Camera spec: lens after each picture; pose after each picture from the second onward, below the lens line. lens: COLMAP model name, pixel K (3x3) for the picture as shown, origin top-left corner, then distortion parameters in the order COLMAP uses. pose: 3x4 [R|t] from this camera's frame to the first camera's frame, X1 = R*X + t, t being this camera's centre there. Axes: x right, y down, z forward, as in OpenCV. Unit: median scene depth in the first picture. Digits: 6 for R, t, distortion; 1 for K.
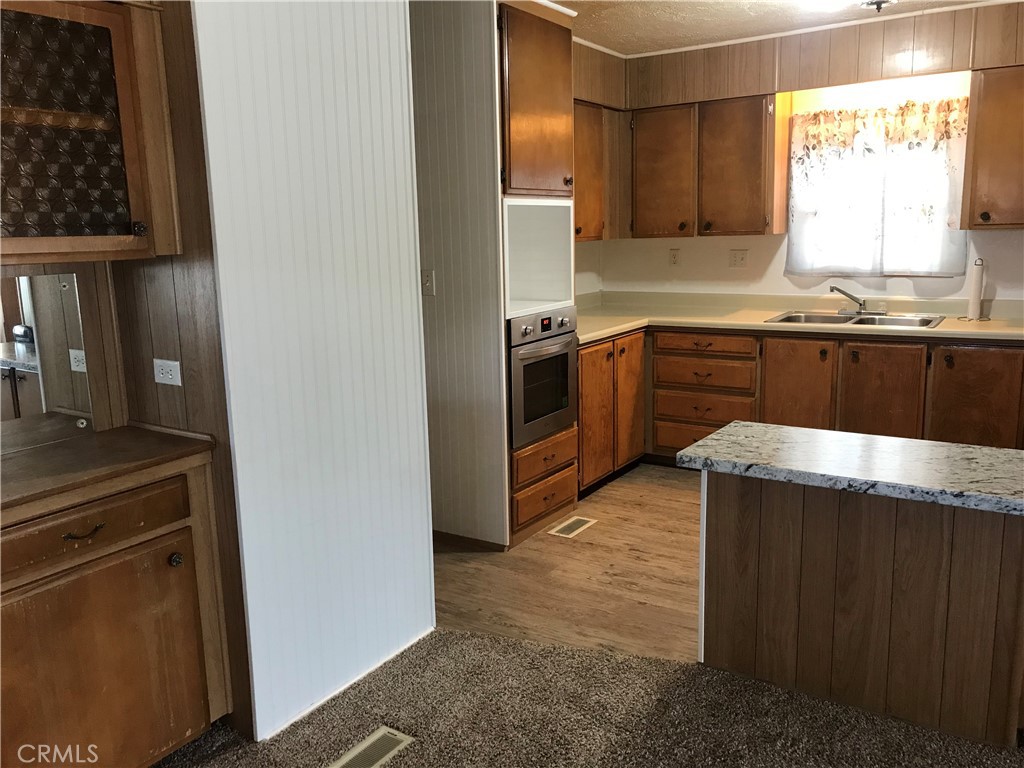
lens RADIAL K [[845.5, 0, 508.9], [0, 845.5, 384.4], [0, 0, 1]] dist [0.050486, -0.057695]
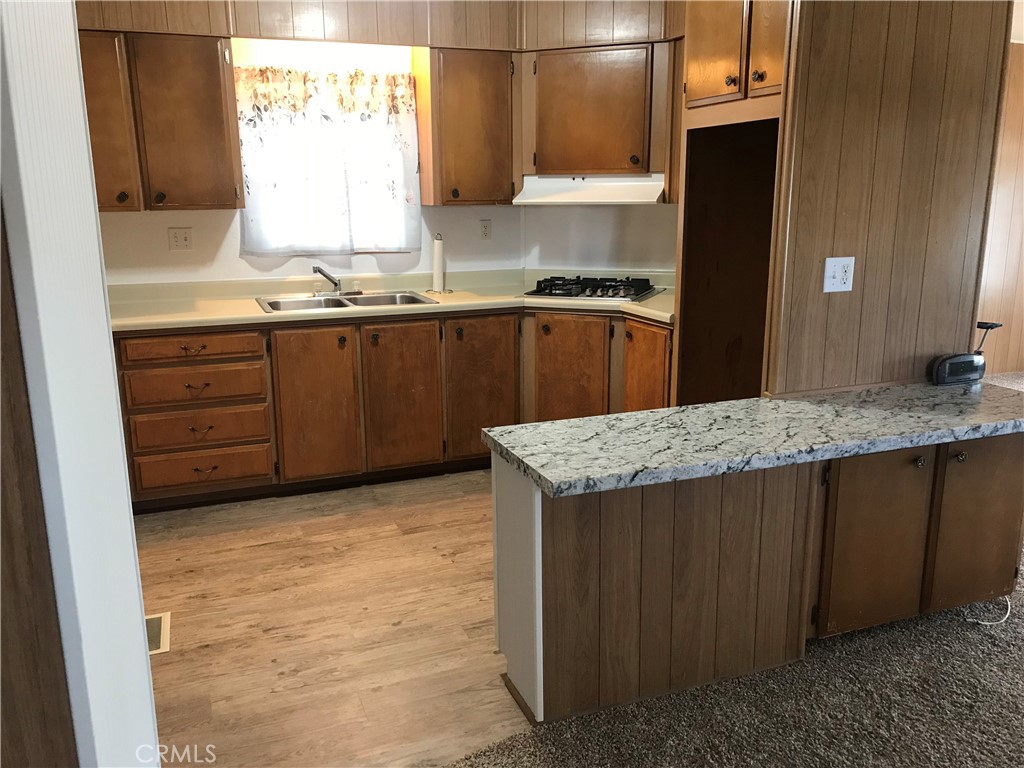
lens RADIAL K [[845.5, 0, 511.3], [0, 845.5, 381.3], [0, 0, 1]] dist [0.050486, -0.057695]
pose [[0.583961, -0.159294, 0.796000, -0.248261], [0.142311, 0.985462, 0.092806, -0.051292], [-0.799211, 0.059084, 0.598140, 0.313199]]
